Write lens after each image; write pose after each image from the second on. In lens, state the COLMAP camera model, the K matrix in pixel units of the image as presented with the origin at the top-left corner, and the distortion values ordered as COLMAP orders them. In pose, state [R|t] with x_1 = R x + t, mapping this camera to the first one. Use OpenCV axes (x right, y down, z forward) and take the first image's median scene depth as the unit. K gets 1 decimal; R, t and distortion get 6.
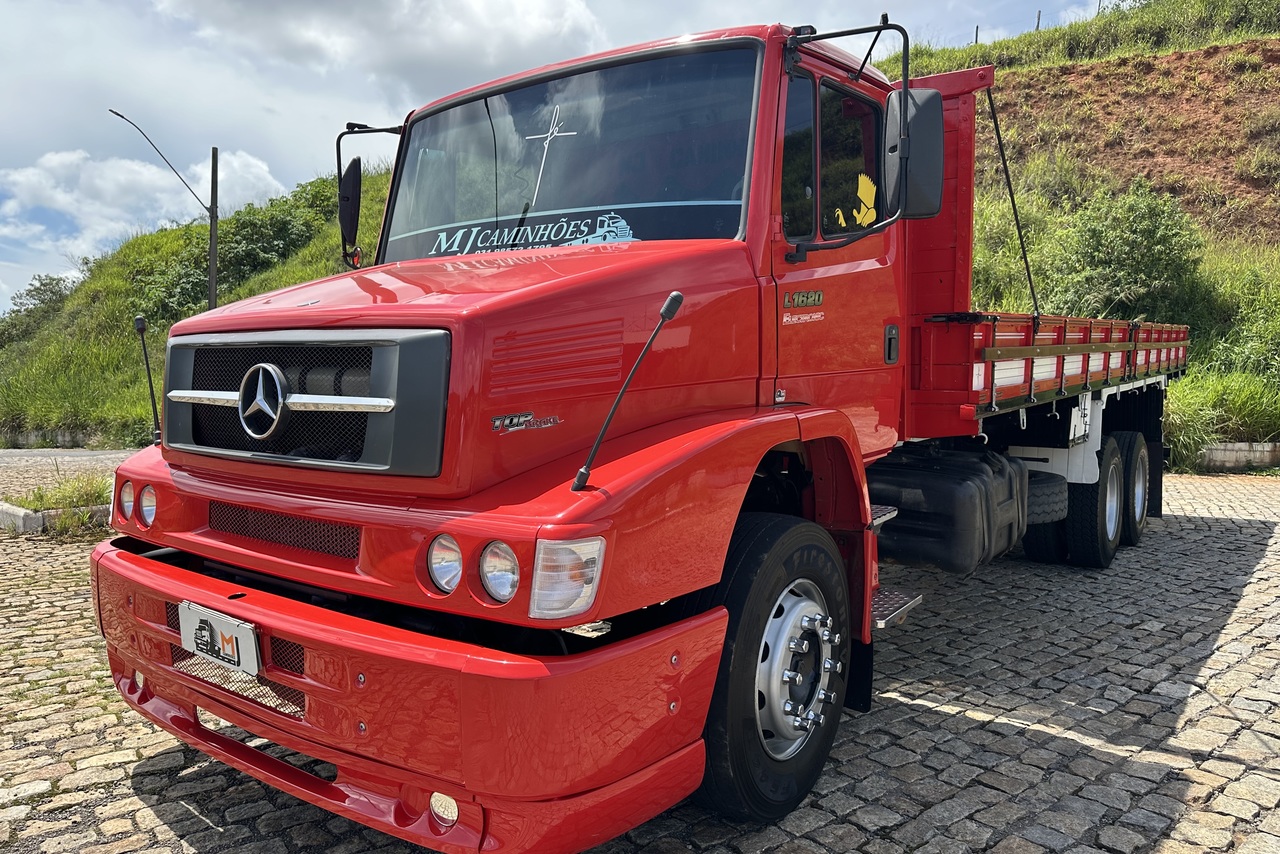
lens RADIAL K [[898.9, 0, 640.9], [0, 898.9, 432.0], [0, 0, 1]] dist [0.121927, -0.220841]
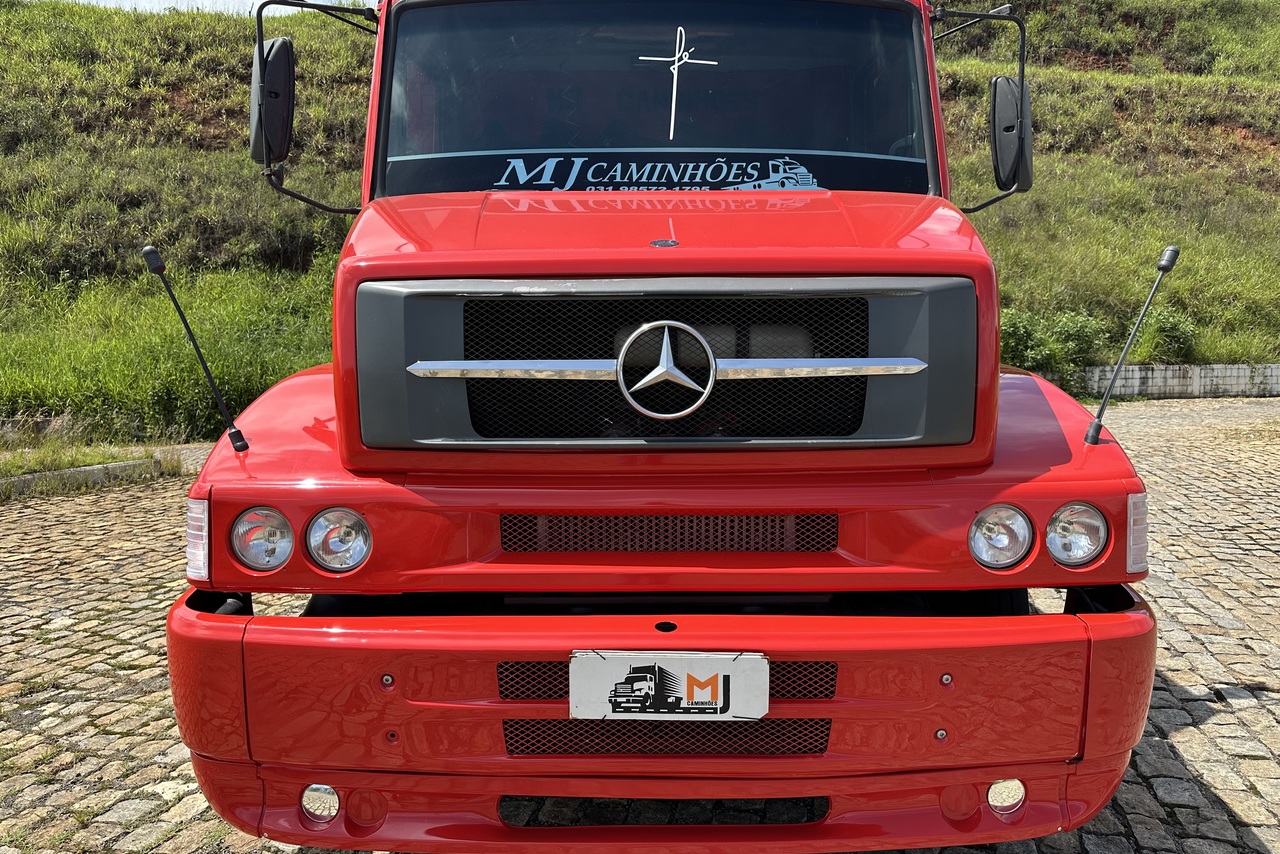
lens RADIAL K [[898.9, 0, 640.9], [0, 898.9, 432.0], [0, 0, 1]] dist [0.121927, -0.220841]
pose [[0.799778, -0.077399, 0.595285, -0.729388], [0.055325, 0.996936, 0.055291, -0.020585], [-0.597741, -0.011287, 0.801610, 0.334945]]
